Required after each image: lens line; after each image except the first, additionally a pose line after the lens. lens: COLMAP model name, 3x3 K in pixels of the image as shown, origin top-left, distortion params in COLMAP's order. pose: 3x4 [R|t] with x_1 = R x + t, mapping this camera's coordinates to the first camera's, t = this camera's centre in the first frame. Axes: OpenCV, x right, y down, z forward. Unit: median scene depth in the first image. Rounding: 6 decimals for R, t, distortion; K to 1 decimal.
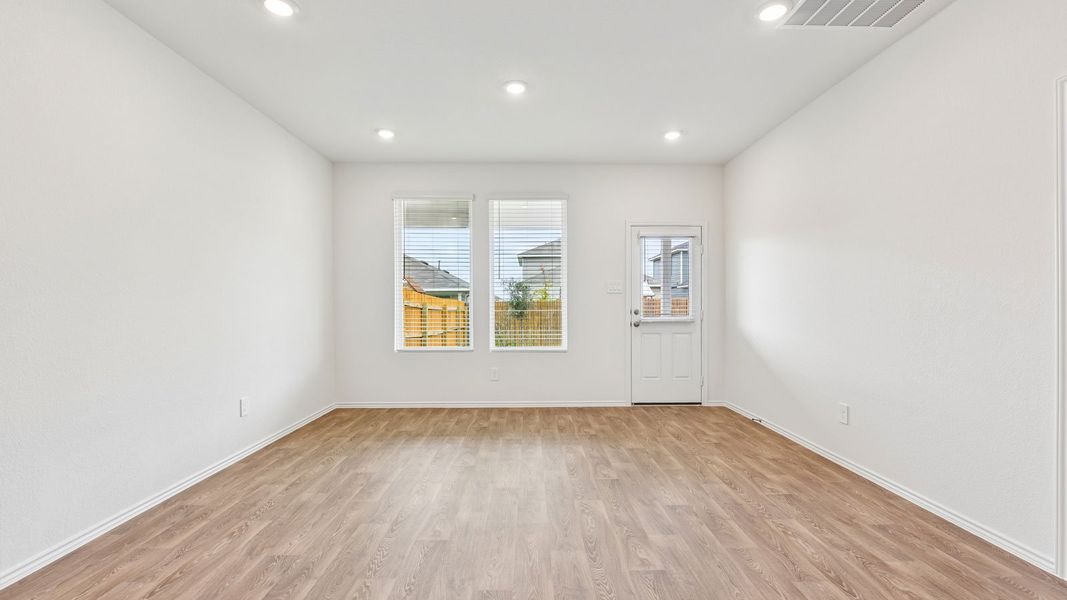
lens RADIAL K [[435.4, 0, 543.6], [0, 435.4, 302.6], [0, 0, 1]] dist [-0.000435, -0.000191]
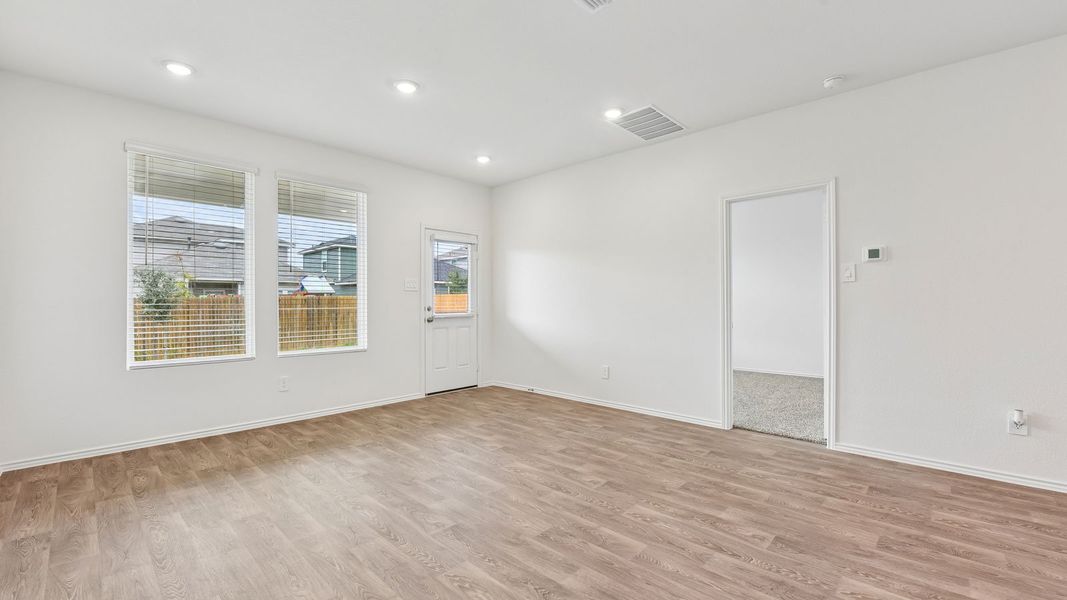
lens RADIAL K [[437.7, 0, 533.5], [0, 437.7, 293.6], [0, 0, 1]] dist [-0.010793, -0.002839]
pose [[0.706238, 0.013327, 0.707849, -0.406442], [0.000636, 0.999810, -0.019458, 0.005861], [-0.707974, 0.014193, 0.706096, 0.058957]]
